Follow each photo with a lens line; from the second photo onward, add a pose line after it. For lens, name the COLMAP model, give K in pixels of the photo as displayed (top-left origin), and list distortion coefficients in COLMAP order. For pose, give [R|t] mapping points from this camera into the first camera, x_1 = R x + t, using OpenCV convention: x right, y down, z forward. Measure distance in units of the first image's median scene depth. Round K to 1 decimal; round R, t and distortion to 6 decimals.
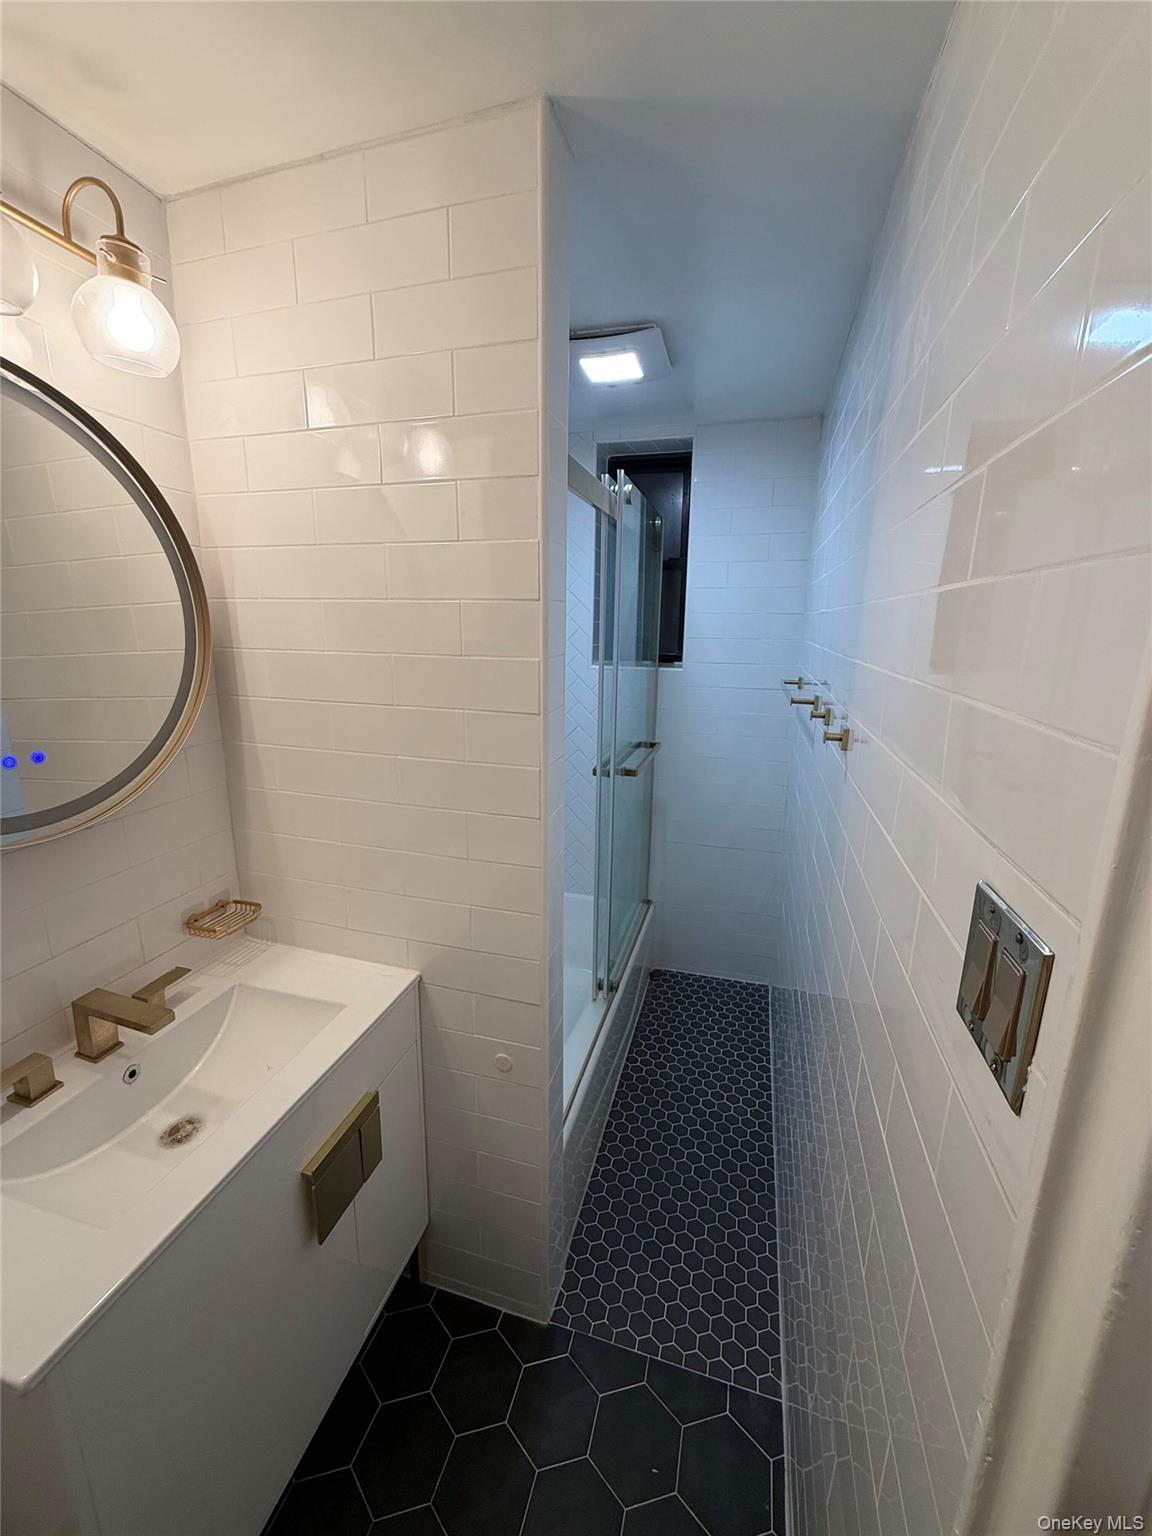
lens RADIAL K [[614.9, 0, 569.1], [0, 614.9, 767.4], [0, 0, 1]] dist [-0.001045, -0.000014]
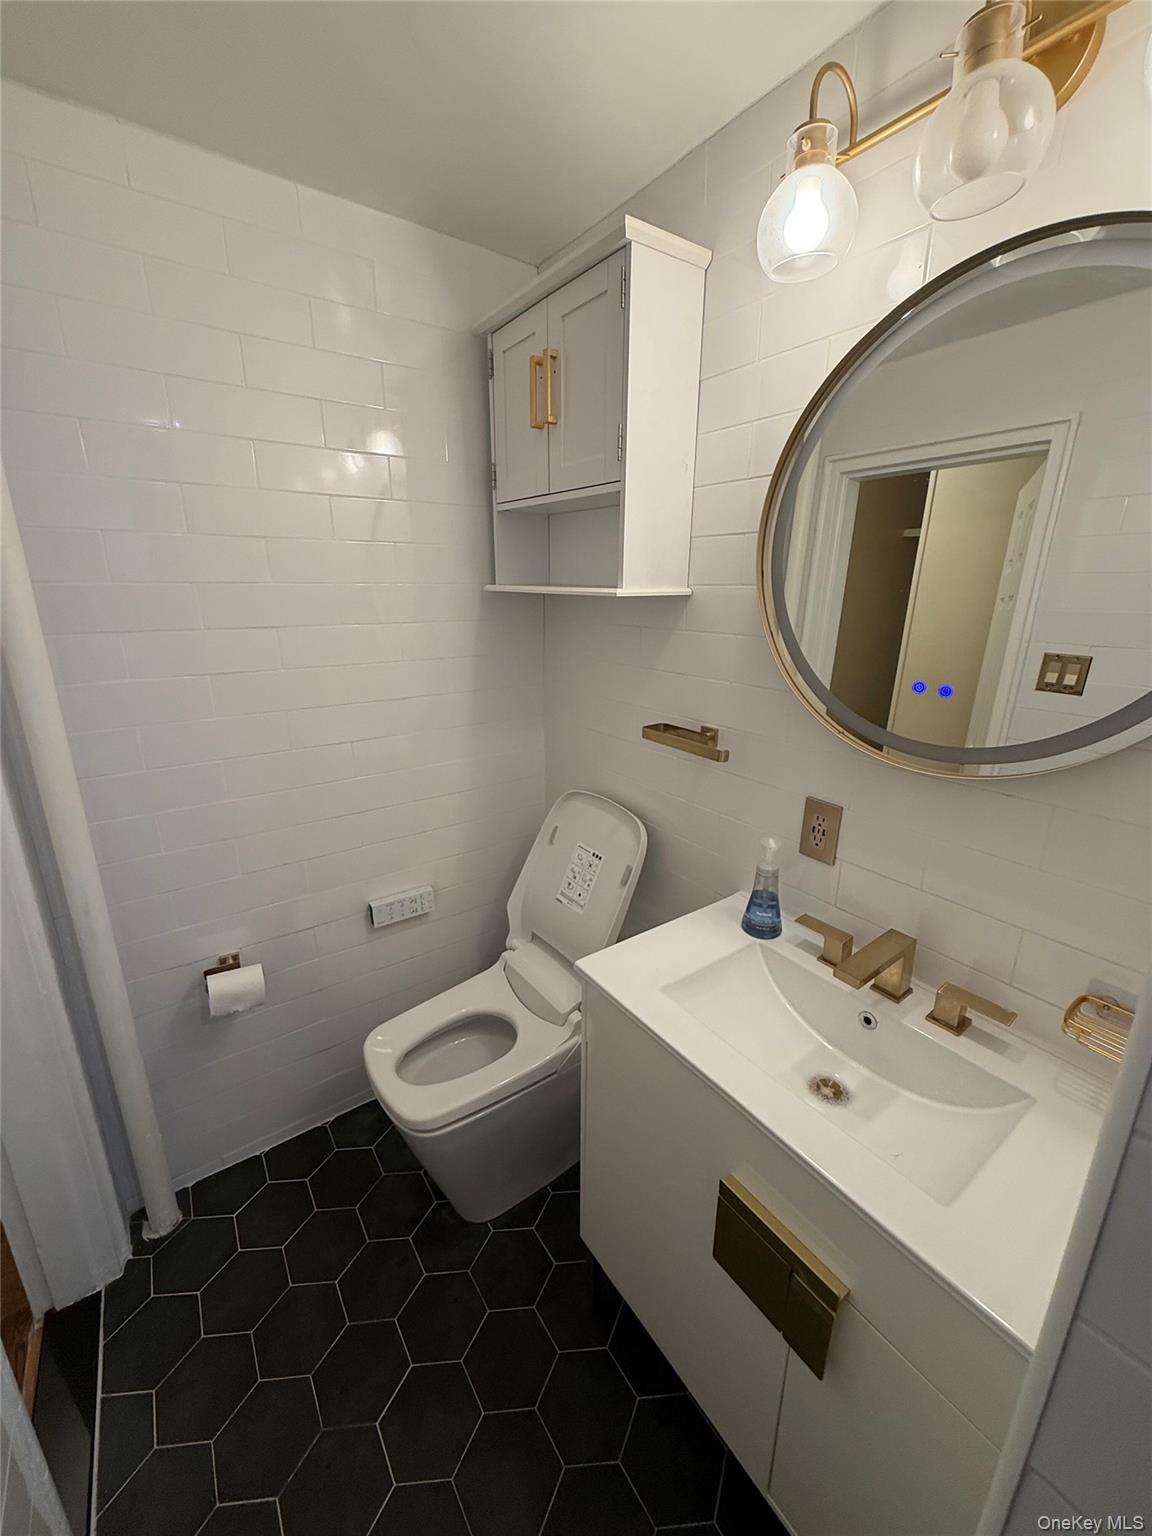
lens RADIAL K [[614.9, 0, 567.1], [0, 614.9, 769.7], [0, 0, 1]] dist [-0.001045, -0.000014]
pose [[-0.630681, 0.215213, -0.745604, 0.223255], [-0.179077, 0.894488, 0.409662, -0.165588], [0.755098, 0.391887, -0.525597, 0.937353]]
